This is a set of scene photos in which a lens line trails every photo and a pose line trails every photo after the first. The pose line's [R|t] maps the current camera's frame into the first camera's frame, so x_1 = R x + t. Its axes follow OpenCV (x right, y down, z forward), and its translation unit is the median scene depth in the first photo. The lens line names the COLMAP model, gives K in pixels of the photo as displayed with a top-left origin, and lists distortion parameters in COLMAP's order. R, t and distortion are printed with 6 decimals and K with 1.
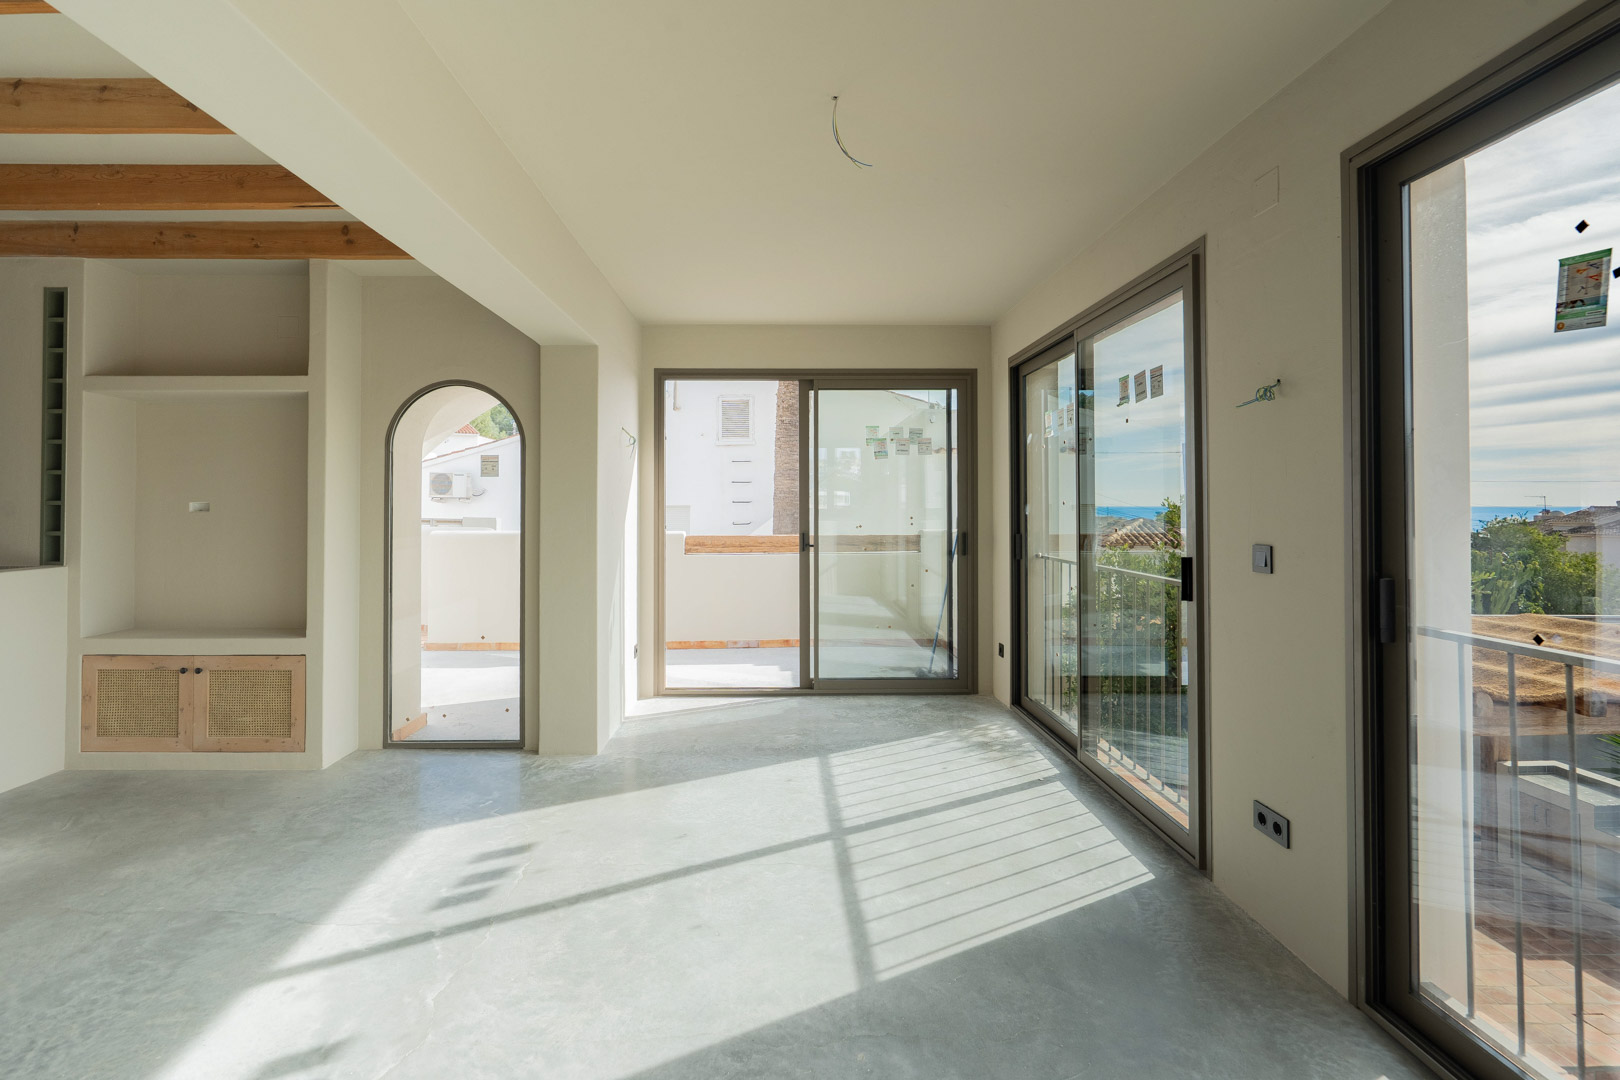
lens RADIAL K [[729.7, 0, 776.1], [0, 729.7, 491.2], [0, 0, 1]] dist [-0.006825, 0.002653]
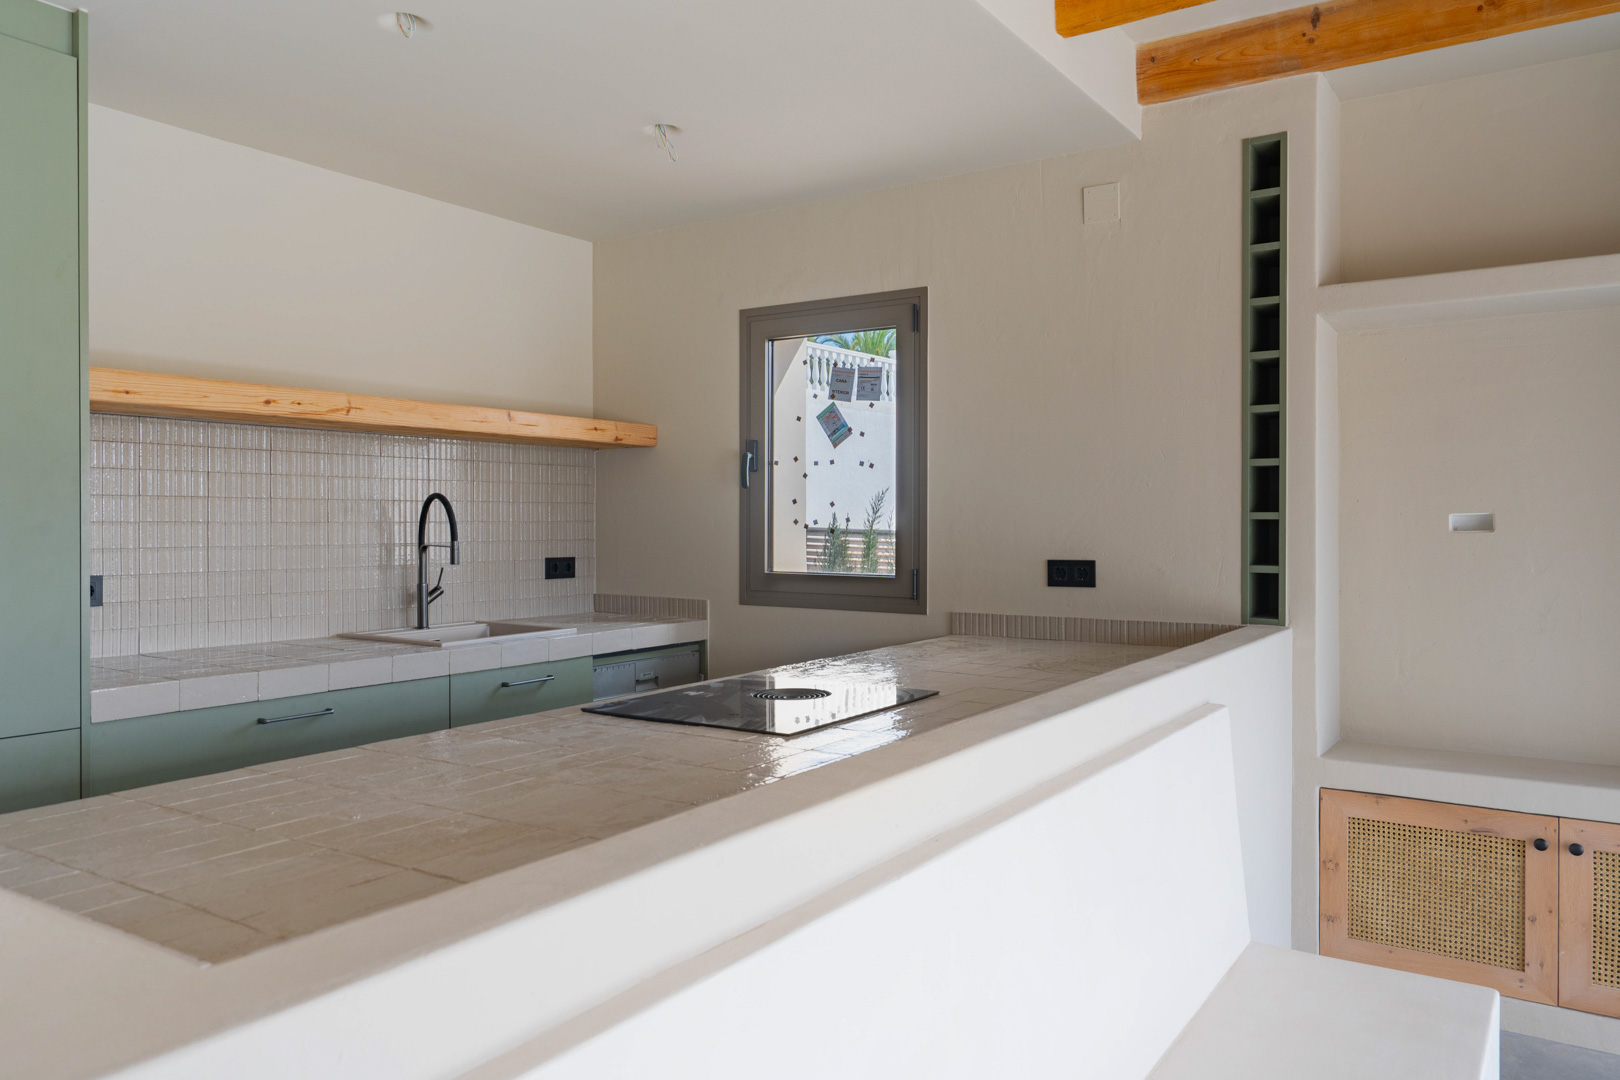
lens RADIAL K [[1179.4, 0, 815.8], [0, 1179.4, 527.8], [0, 0, 1]] dist [0.005050, 0.000010]
pose [[0.821829, 0.000835, -0.569733, -0.755782], [0.014313, 0.999653, 0.022111, -0.000071], [0.569554, -0.026326, 0.821532, 0.037970]]
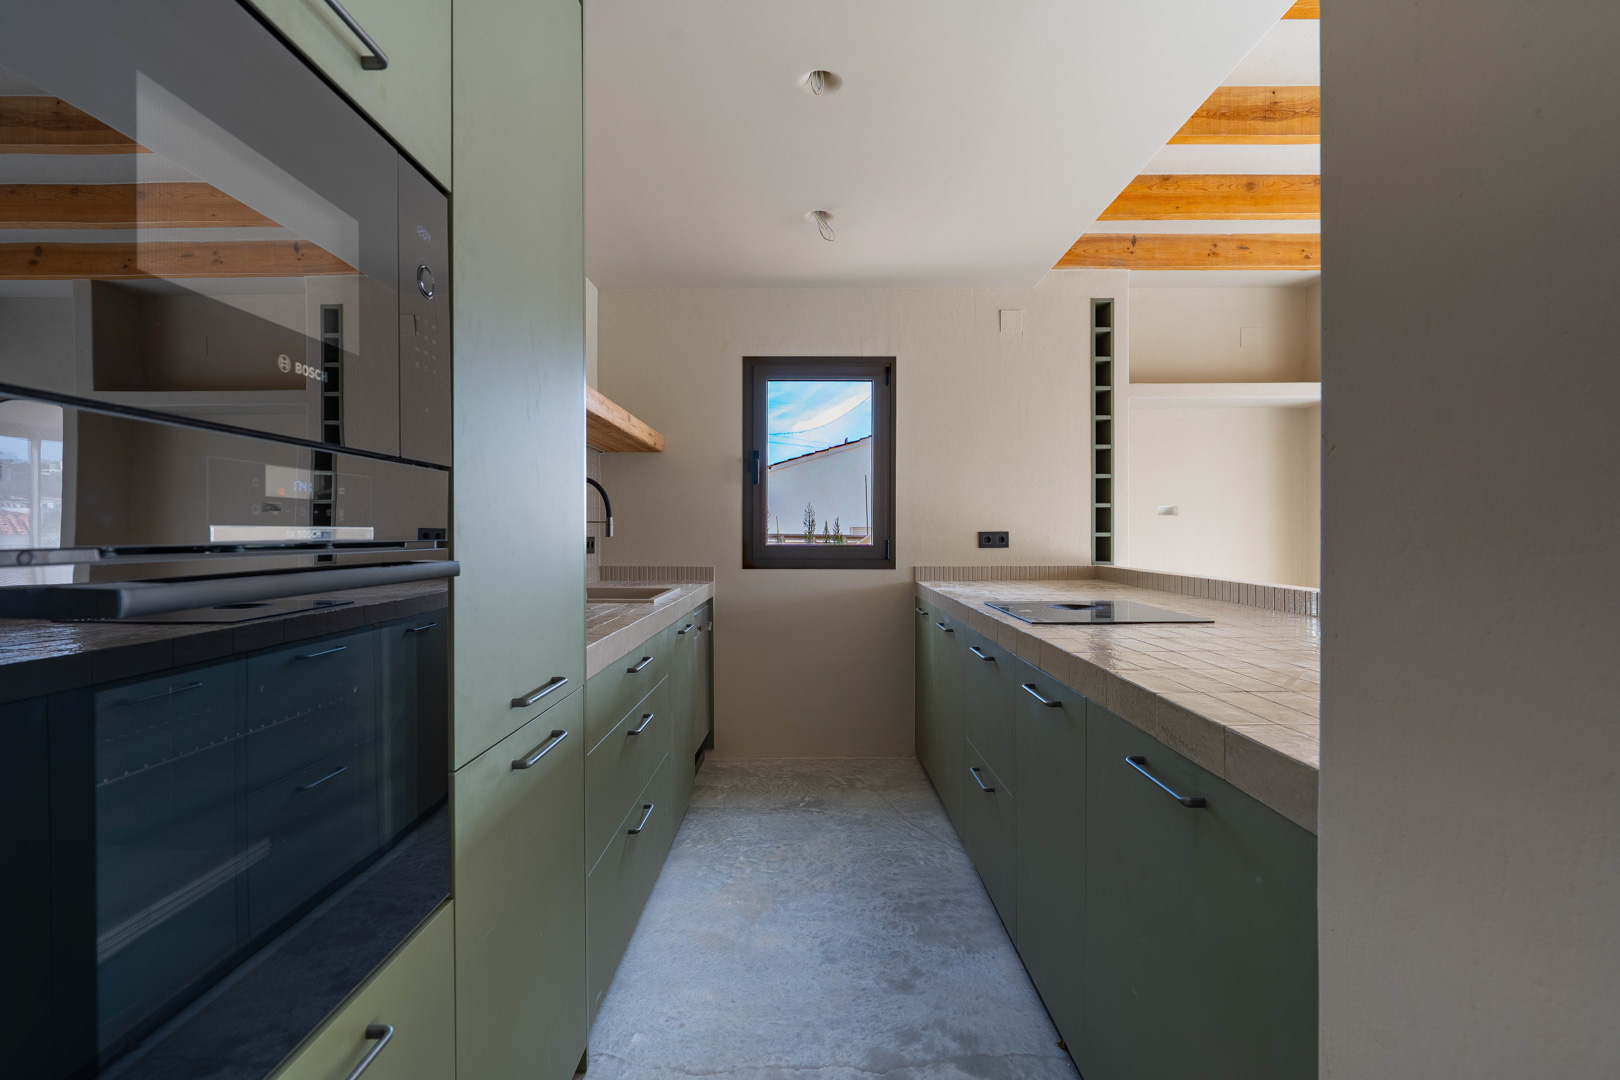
lens RADIAL K [[762.5, 0, 809.9], [0, 762.5, 528.3], [0, 0, 1]] dist [-0.015522, -0.000008]
pose [[0.999966, -0.004168, -0.007104, -1.404814], [0.004287, 0.999850, 0.016771, 0.028909], [0.007033, -0.016800, 0.999834, -0.093007]]
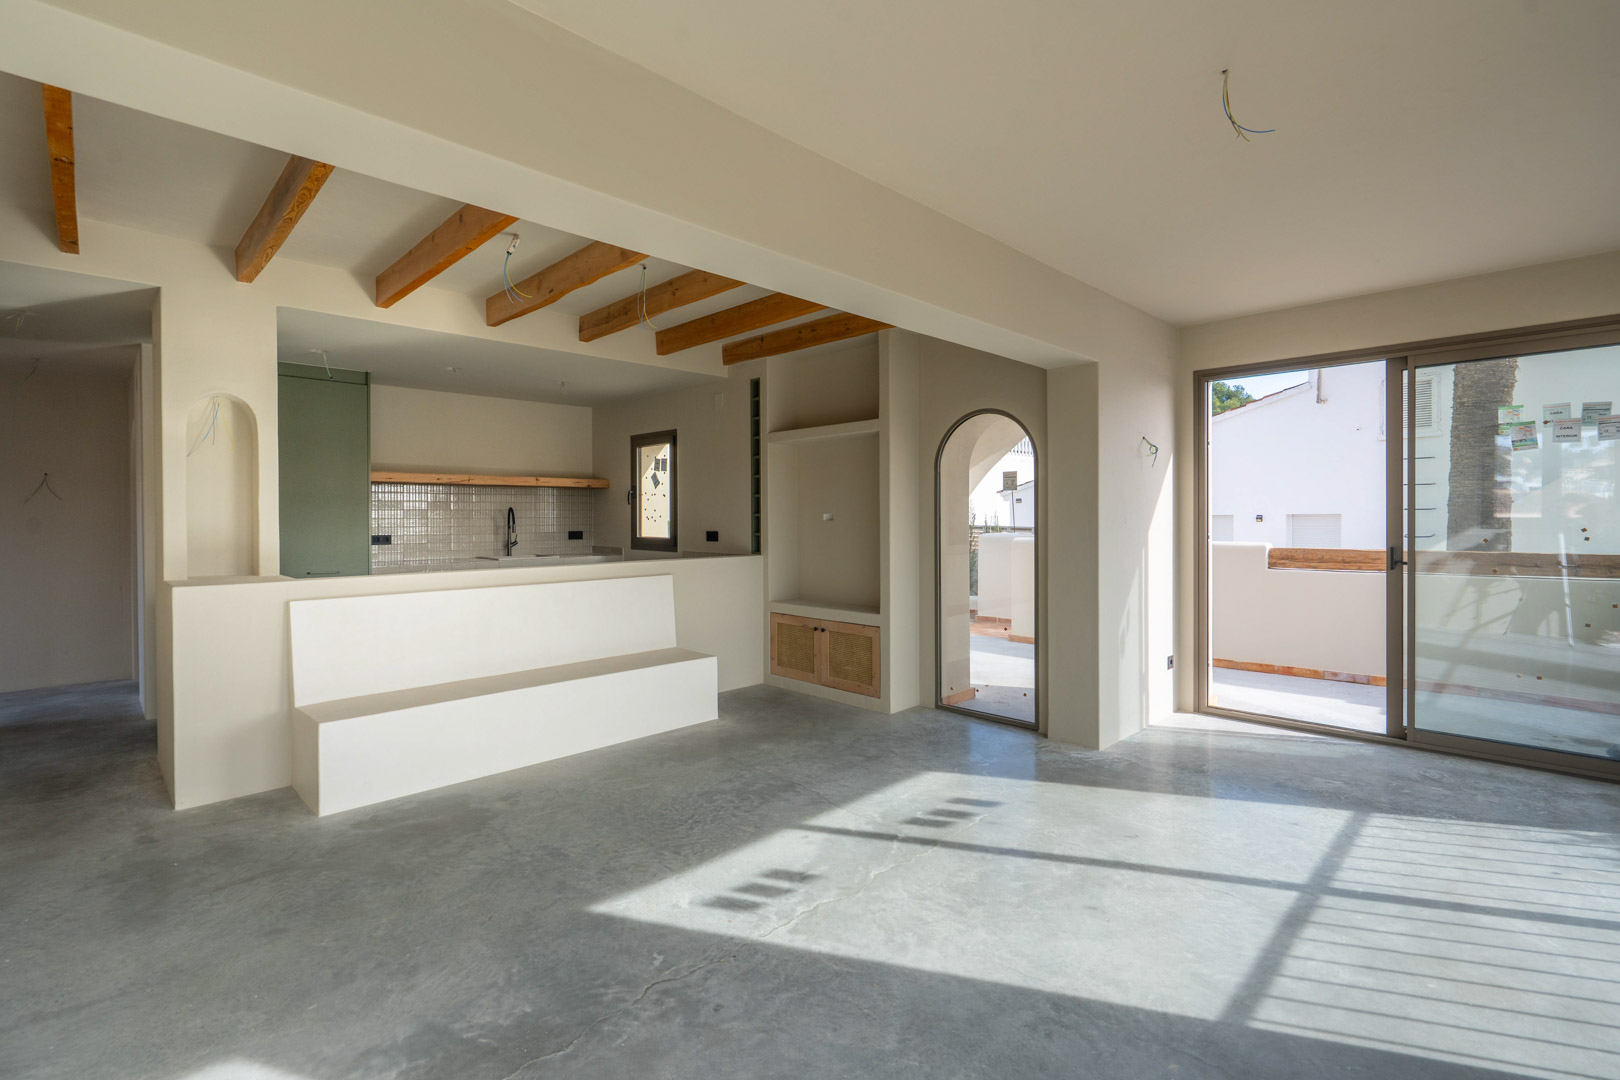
lens RADIAL K [[729.7, 0, 850.0], [0, 729.7, 521.1], [0, 0, 1]] dist [-0.006825, 0.002653]
pose [[0.718599, 0.001425, -0.695423, 0.258653], [0.018959, 0.999586, 0.021639, -0.001548], [0.695166, -0.028735, 0.718274, -0.003063]]
